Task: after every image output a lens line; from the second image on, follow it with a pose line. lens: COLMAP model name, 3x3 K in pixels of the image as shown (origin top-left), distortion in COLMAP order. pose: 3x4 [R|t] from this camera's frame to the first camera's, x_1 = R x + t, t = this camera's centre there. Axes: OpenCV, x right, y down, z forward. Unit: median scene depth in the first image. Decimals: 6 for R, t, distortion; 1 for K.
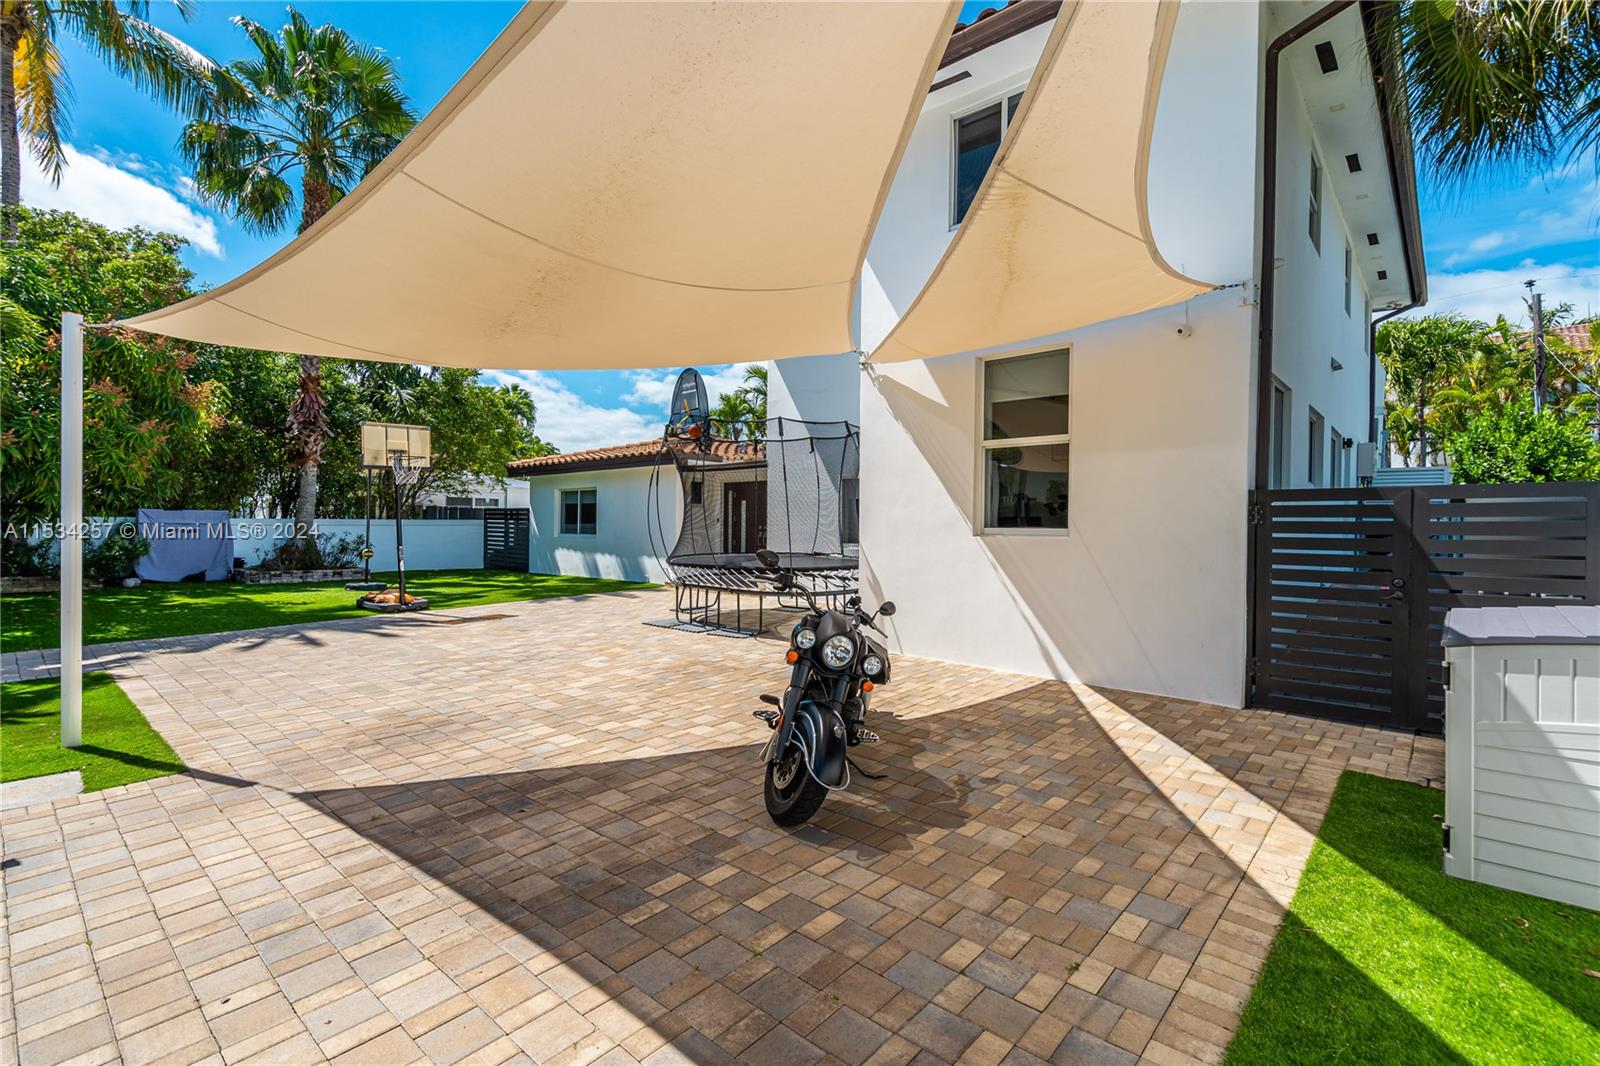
lens RADIAL K [[738.0, 0, 800.0], [0, 738.0, 533.0], [0, 0, 1]] dist [-0.001761, -0.000129]
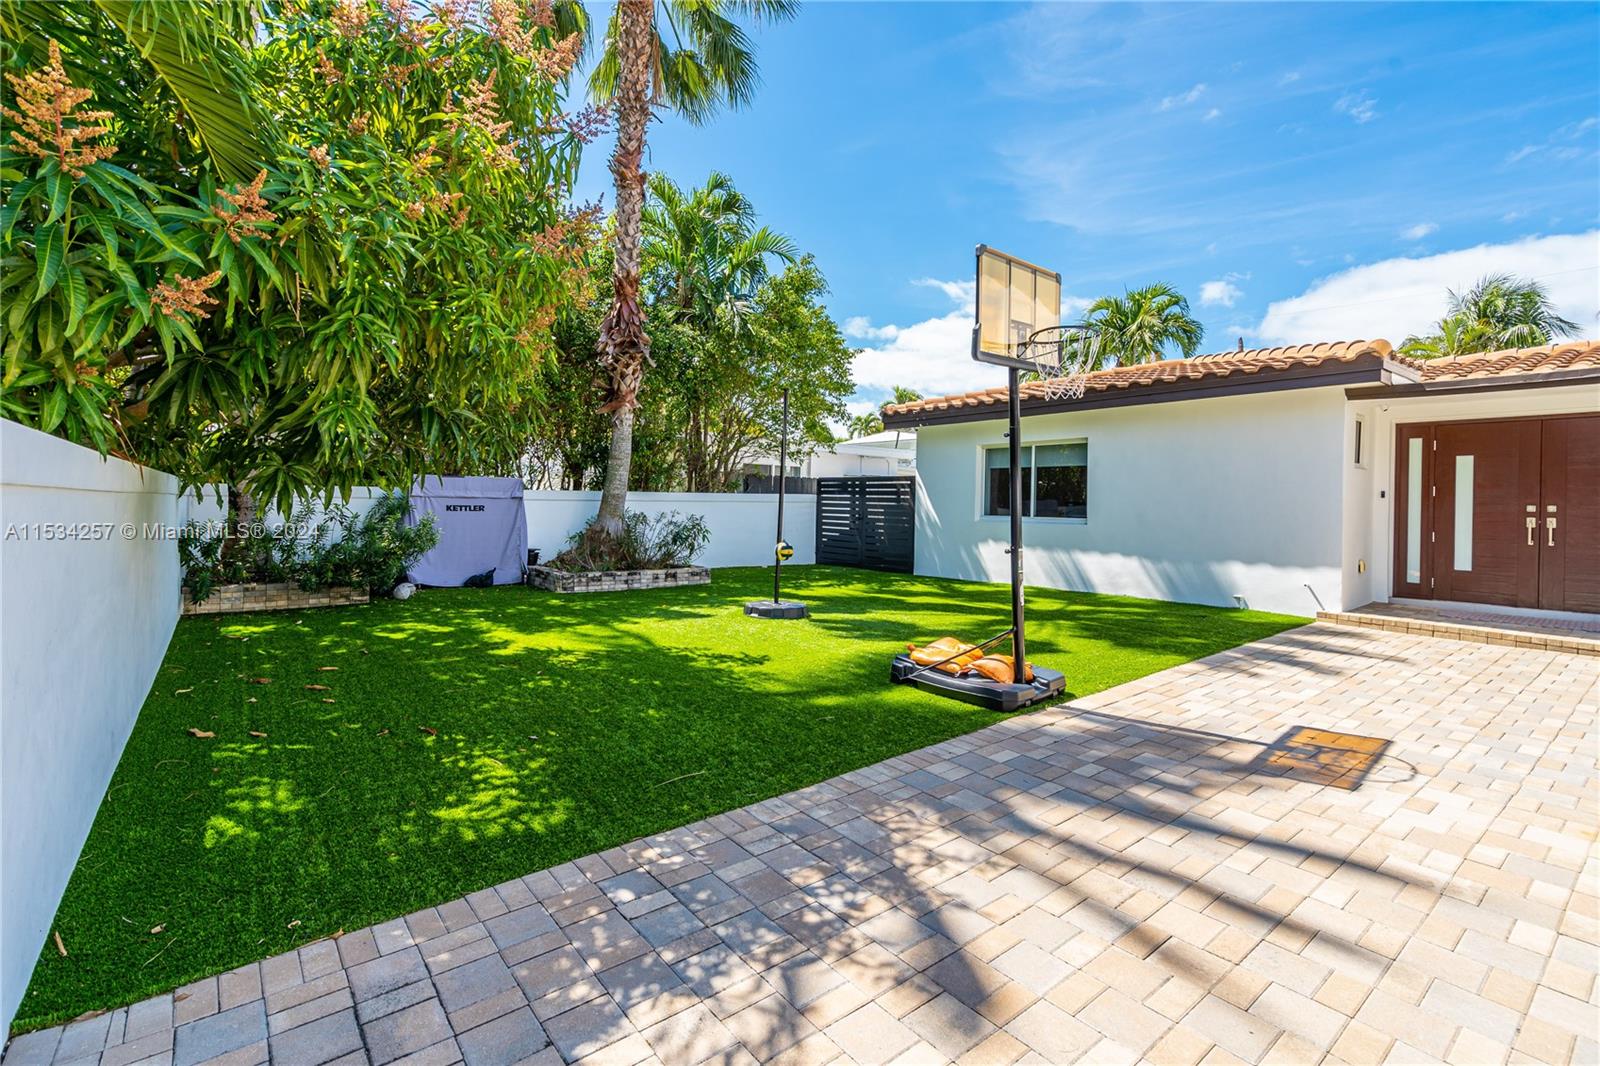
lens RADIAL K [[865.2, 0, 879.1], [0, 865.2, 515.2], [0, 0, 1]] dist [0.001008, -0.000027]
pose [[0.983700, 0.006043, -0.179718, -0.309907], [-0.005583, 0.999980, 0.003063, -0.001288], [0.179733, -0.002010, 0.983713, 0.285314]]
